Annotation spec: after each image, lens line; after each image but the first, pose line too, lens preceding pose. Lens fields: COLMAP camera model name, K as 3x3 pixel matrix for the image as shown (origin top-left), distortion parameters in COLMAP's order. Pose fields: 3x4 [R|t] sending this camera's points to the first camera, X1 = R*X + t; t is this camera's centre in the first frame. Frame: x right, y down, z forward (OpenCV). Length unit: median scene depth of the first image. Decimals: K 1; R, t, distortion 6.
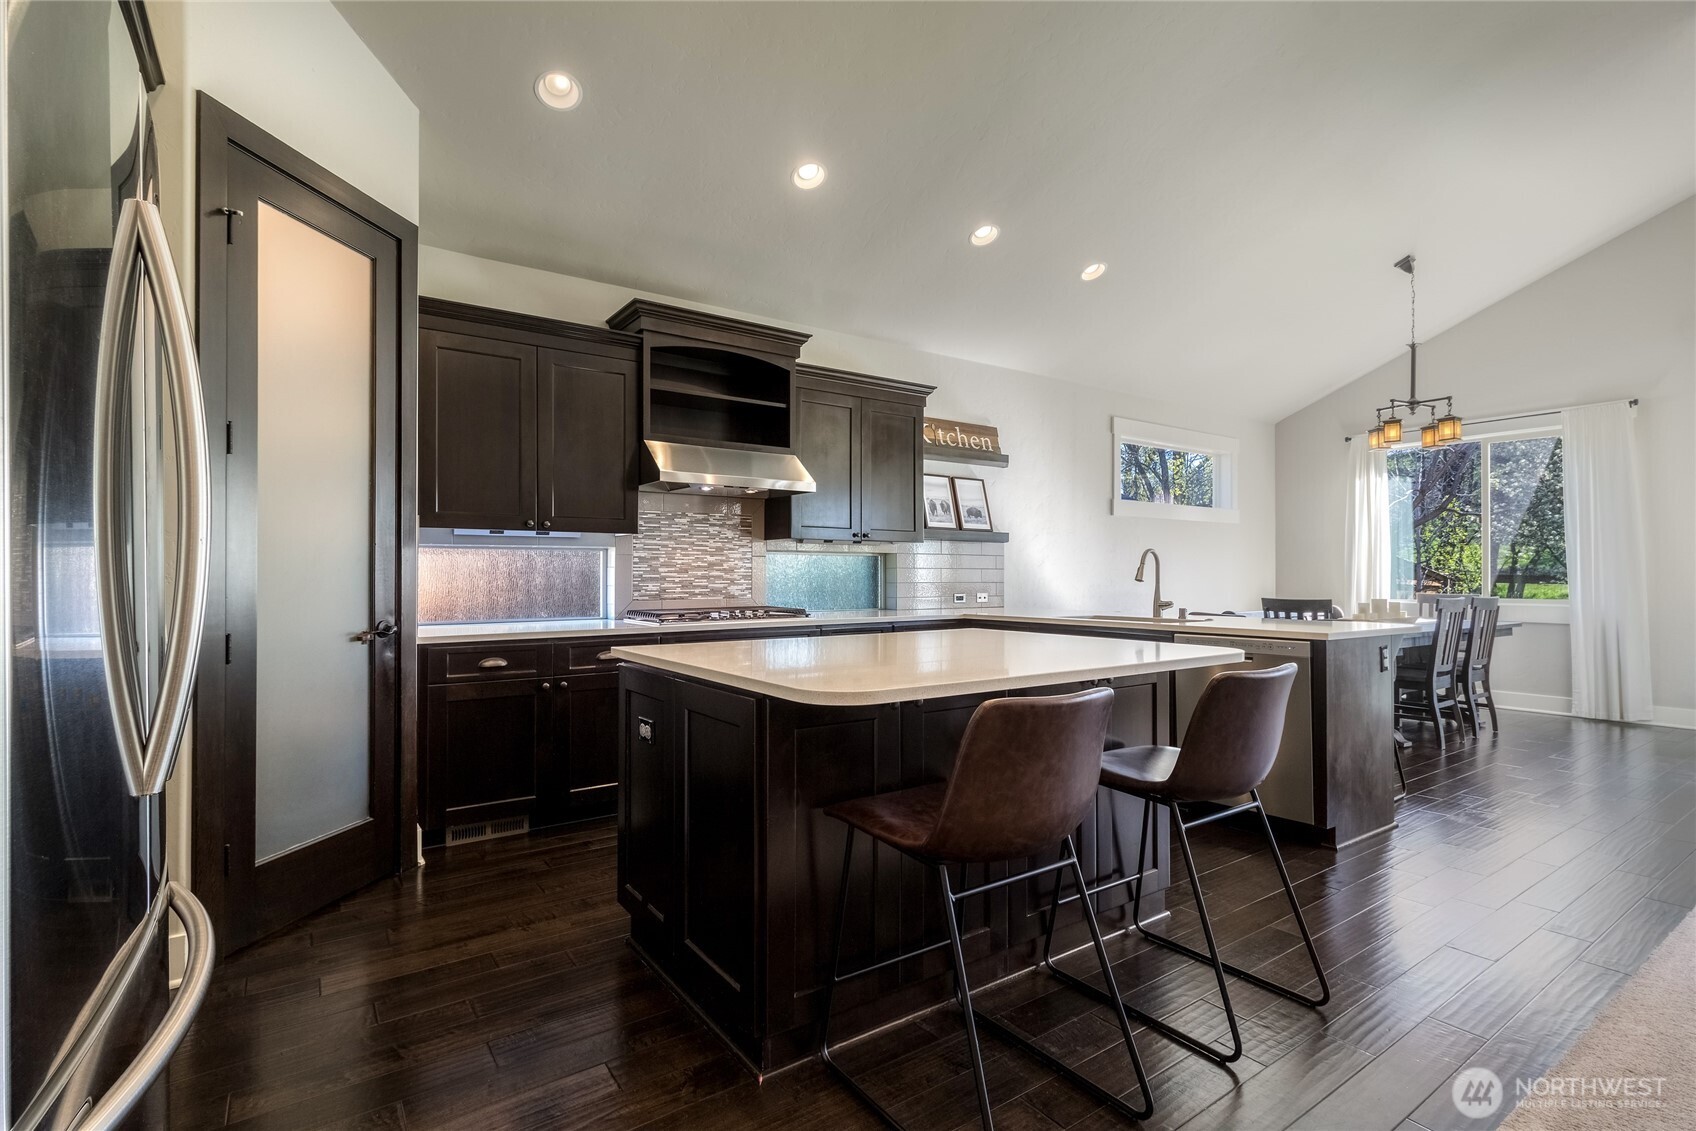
lens RADIAL K [[791.4, 0, 849.5], [0, 791.4, 566.0], [0, 0, 1]] dist [0.002724, 0.000127]
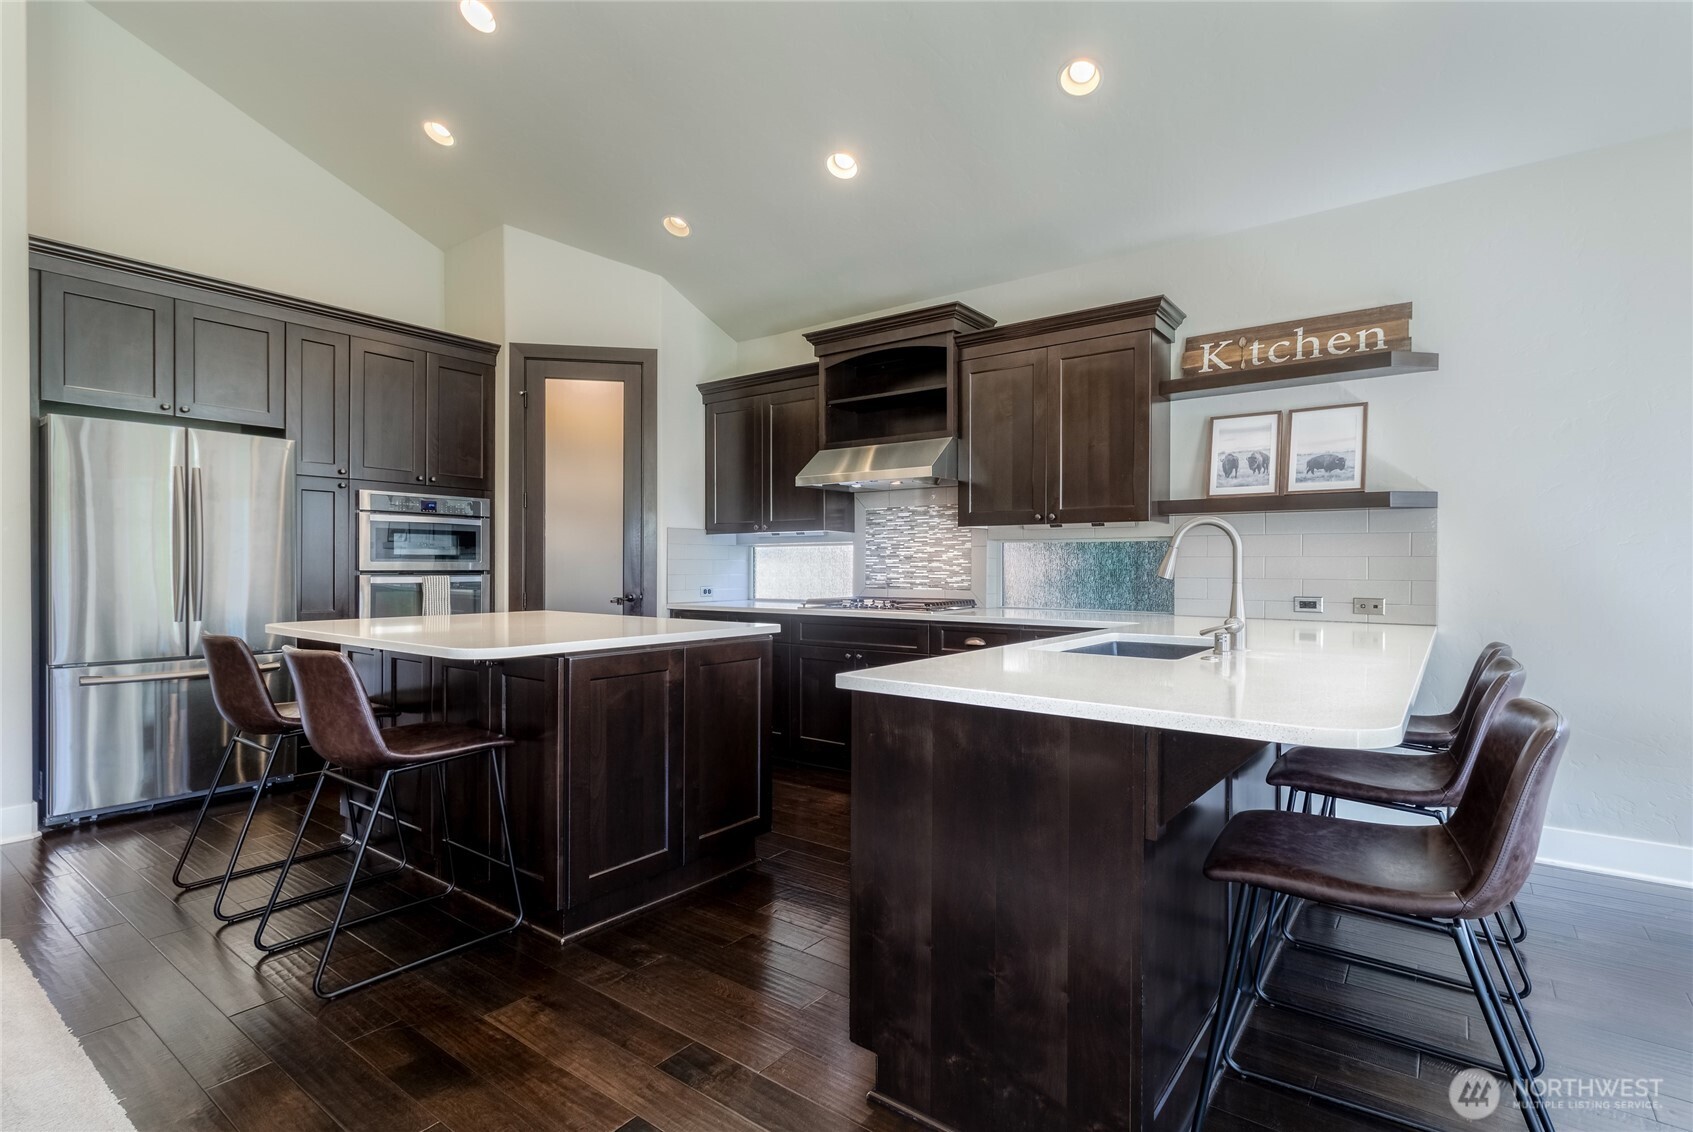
lens RADIAL K [[827.3, 0, 835.6], [0, 827.3, 568.8], [0, 0, 1]] dist [0.005032, 0.001290]
pose [[0.308979, 0.006020, -0.951050, 0.677287], [0.008848, 0.999918, 0.009204, 0.003624], [0.951028, -0.011259, 0.308901, 0.477679]]
